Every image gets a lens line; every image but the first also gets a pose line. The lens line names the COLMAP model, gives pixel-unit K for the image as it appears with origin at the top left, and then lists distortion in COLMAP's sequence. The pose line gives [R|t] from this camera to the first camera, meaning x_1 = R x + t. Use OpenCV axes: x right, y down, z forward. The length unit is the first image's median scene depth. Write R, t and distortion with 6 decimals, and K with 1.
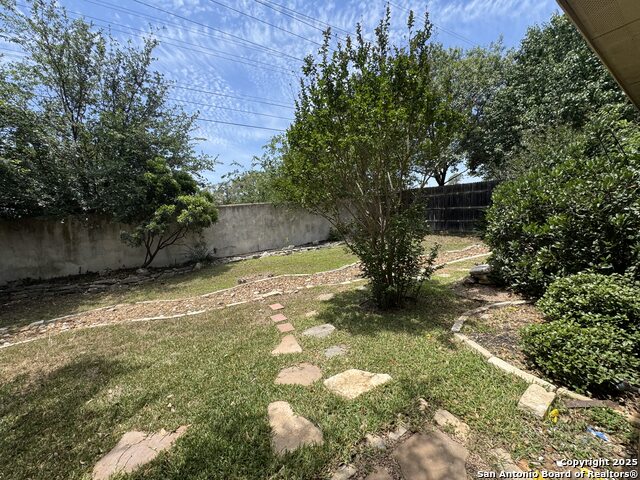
lens RADIAL K [[255.3, 0, 319.3], [0, 255.3, 238.5], [0, 0, 1]] dist [-0.003381, 0.000356]
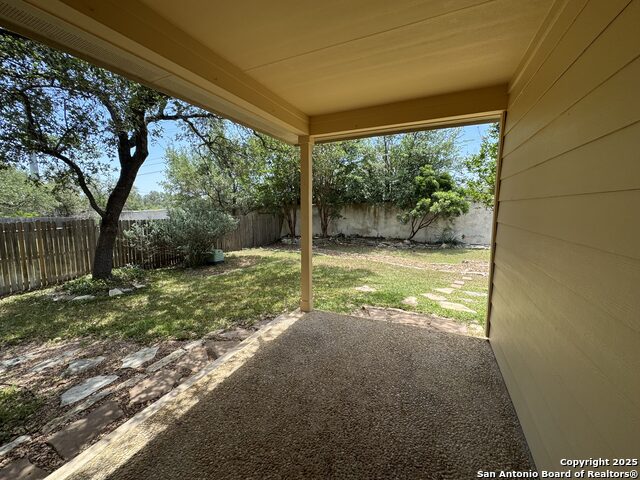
lens RADIAL K [[255.3, 0, 319.3], [0, 255.3, 238.5], [0, 0, 1]] dist [-0.003381, 0.000356]
pose [[0.507662, 0.163077, -0.845982, 0.350492], [-0.120475, 0.985712, 0.117716, -0.005942], [0.853091, 0.042159, 0.520056, -0.253472]]
